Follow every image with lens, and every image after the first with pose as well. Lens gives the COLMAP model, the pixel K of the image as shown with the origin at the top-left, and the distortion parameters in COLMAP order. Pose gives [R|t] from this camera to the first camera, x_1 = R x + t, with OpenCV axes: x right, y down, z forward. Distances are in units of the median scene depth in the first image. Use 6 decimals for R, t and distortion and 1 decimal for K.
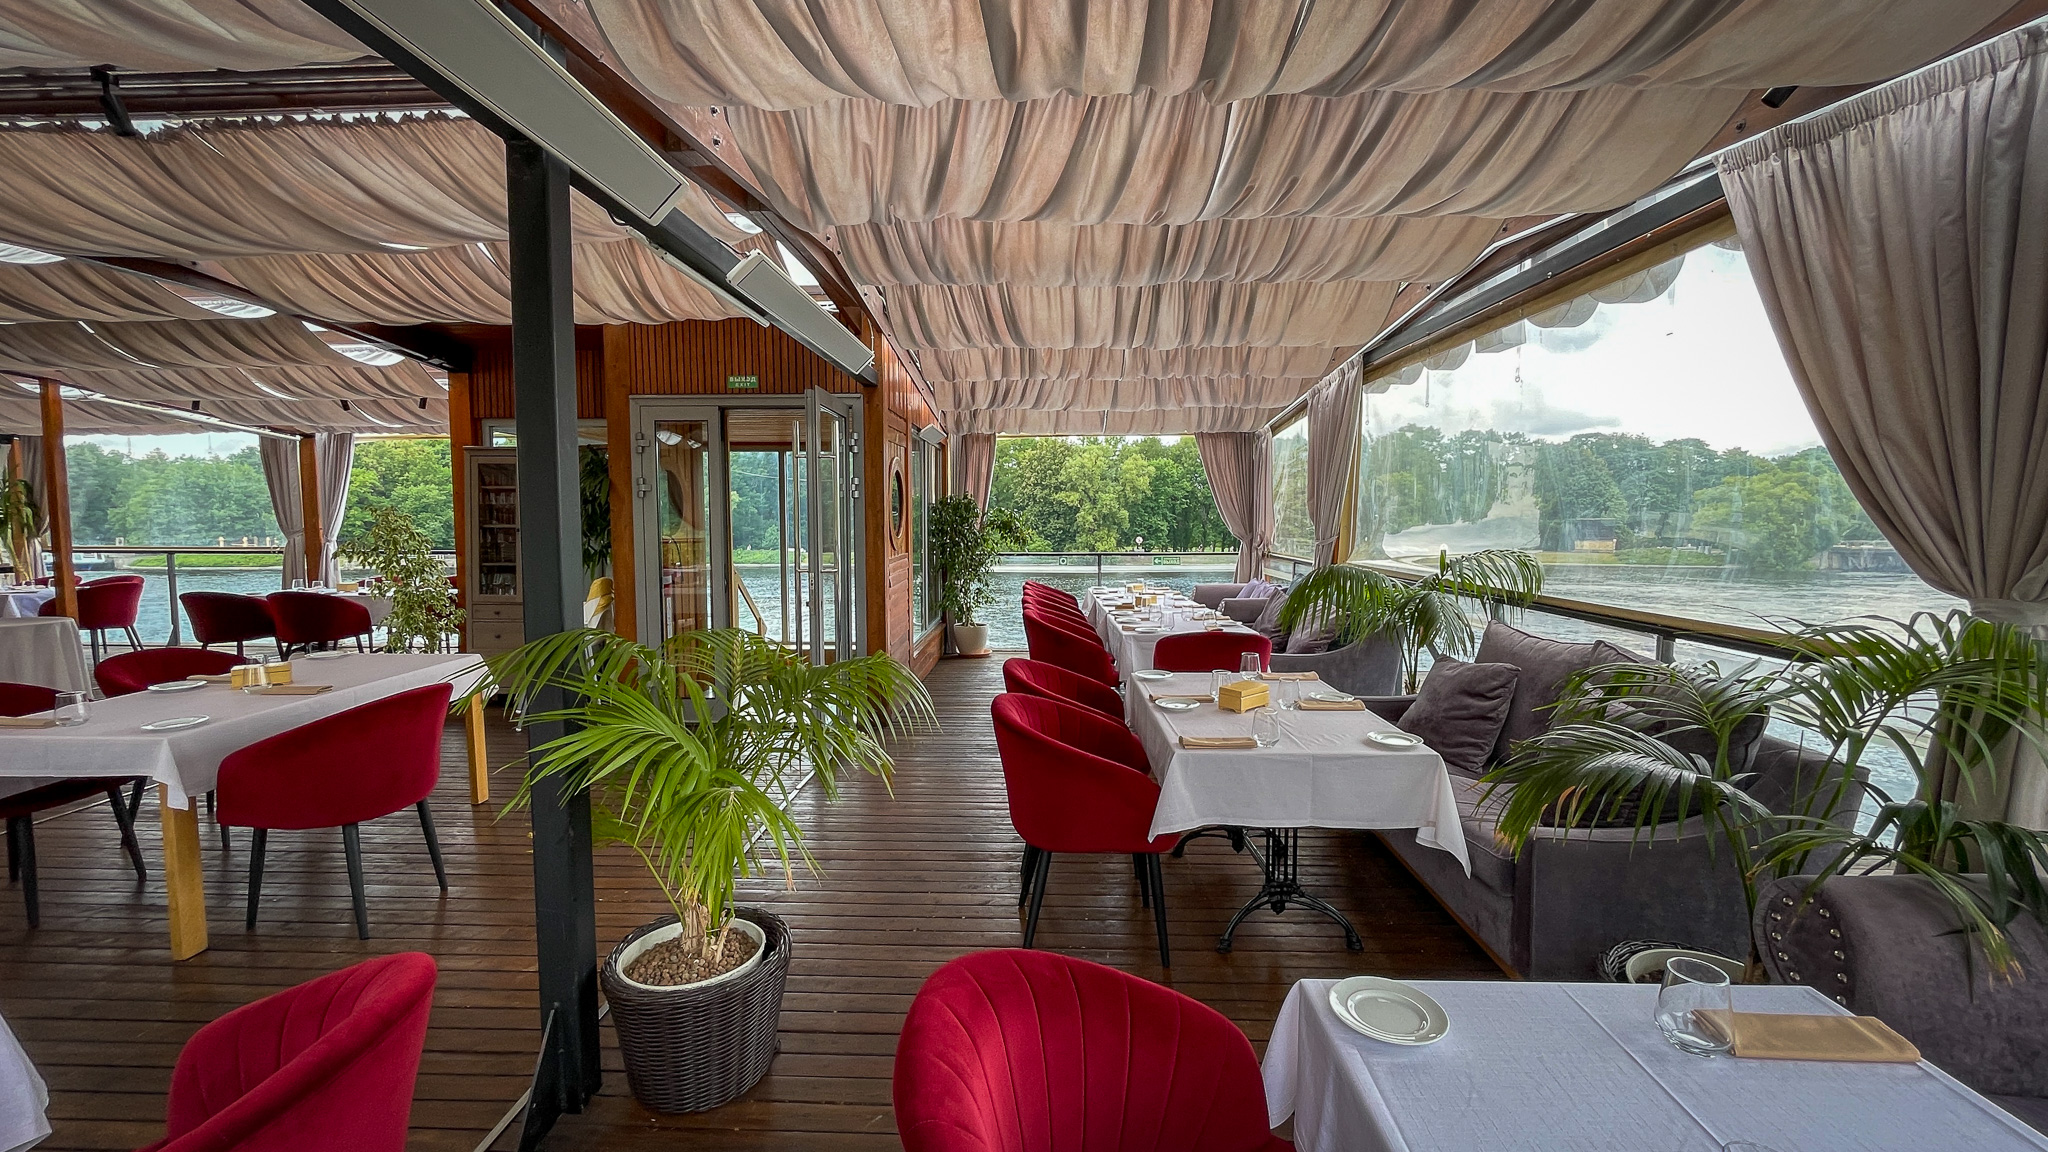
lens RADIAL K [[835.8, 0, 1024.0], [0, 835.8, 576.0], [0, 0, 1]] dist [0.000560, 0.000009]
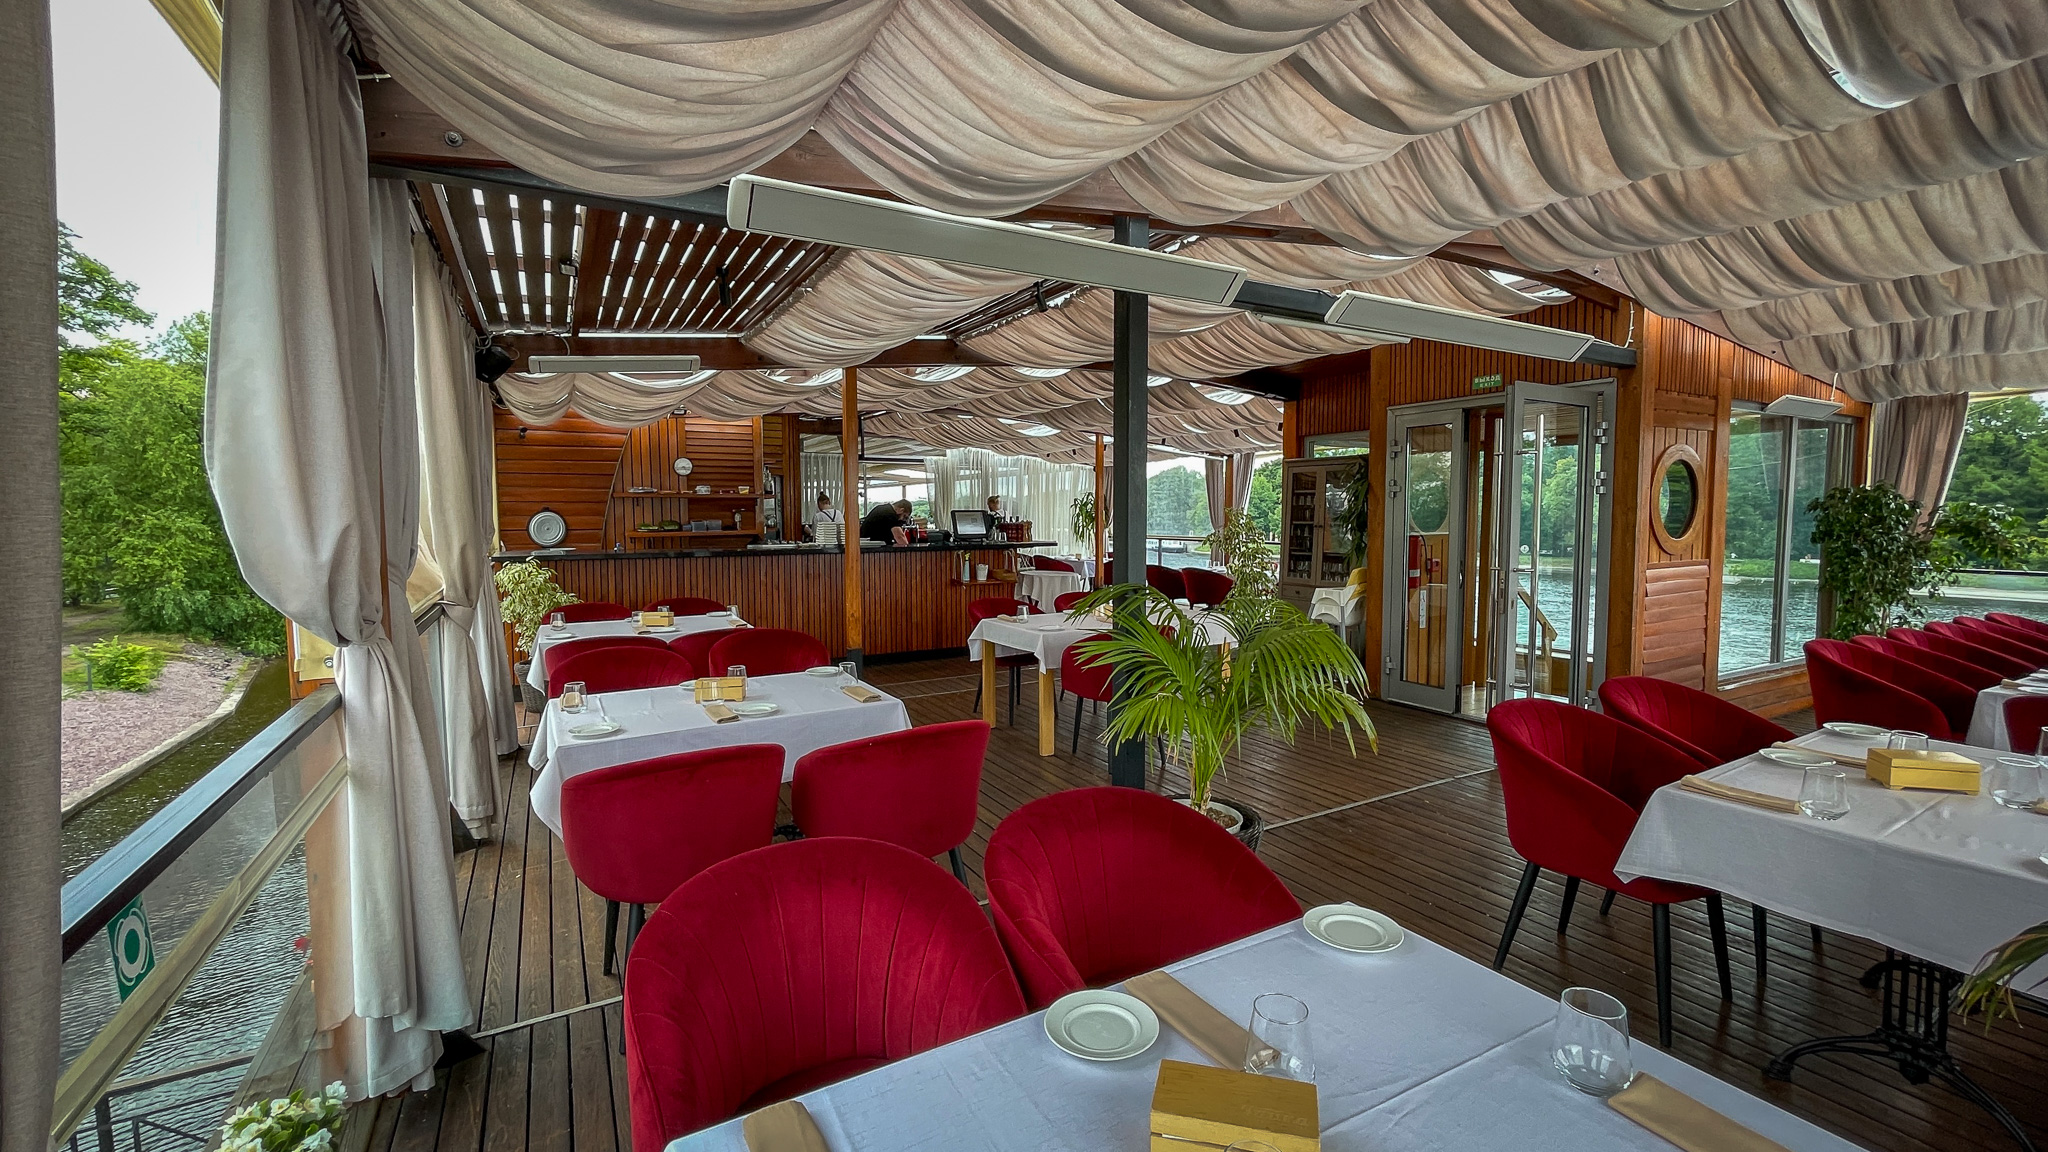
lens RADIAL K [[847.9, 0, 1015.5], [0, 847.9, 576.0], [0, 0, 1]] dist [-0.001586, -0.000400]
pose [[0.514259, 0.061104, -0.855455, 0.217677], [-0.062122, 0.997493, 0.033905, 0.002510], [0.855382, 0.035706, 0.516765, -0.007454]]
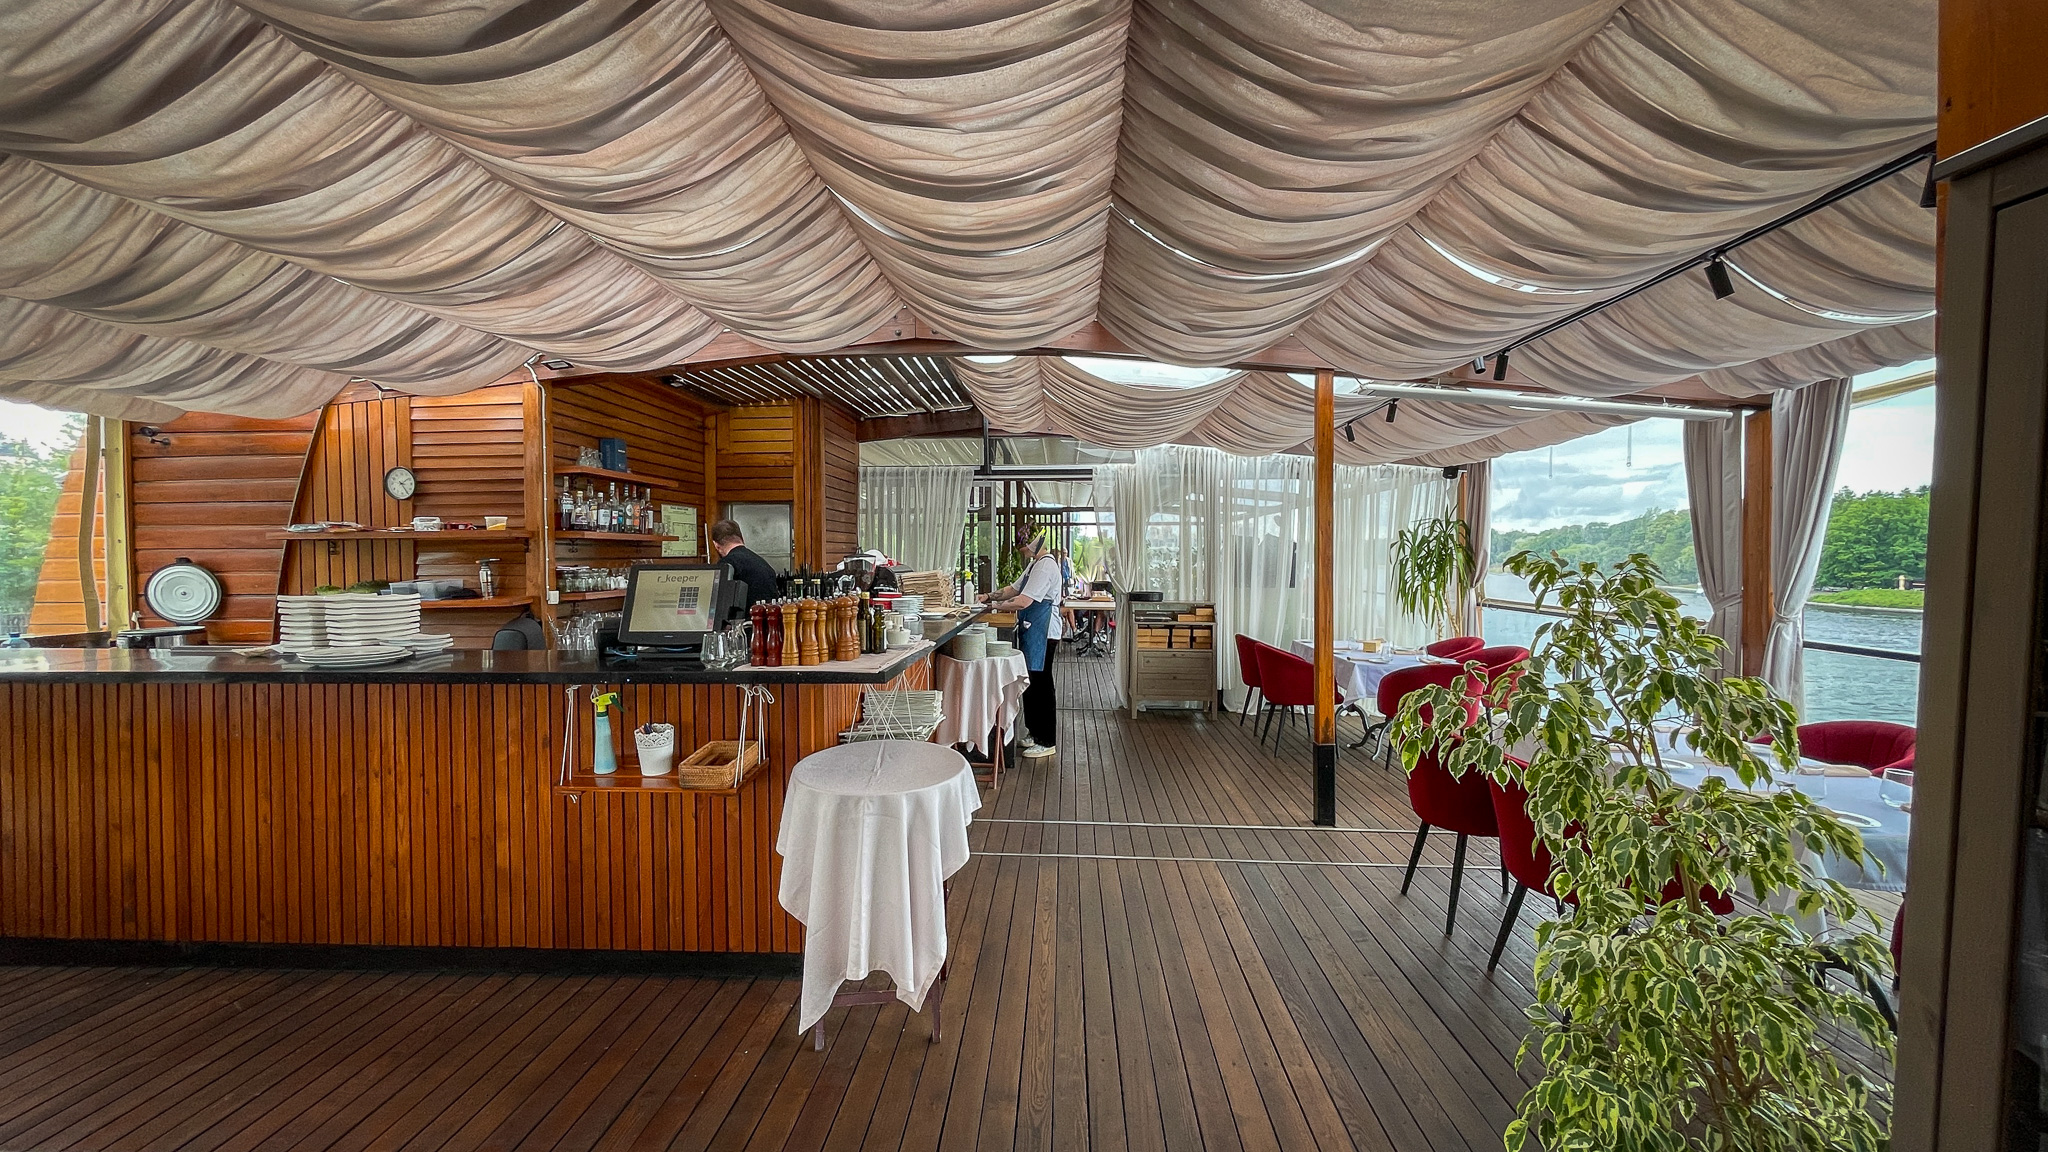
lens RADIAL K [[835.8, 0, 1024.0], [0, 835.8, 576.0], [0, 0, 1]] dist [0.000560, 0.000009]
pose [[-0.009394, 0.025200, -0.999638, -0.494328], [-0.069009, 0.997283, 0.025789, -0.068768], [0.997572, 0.069227, -0.007629, 0.800591]]
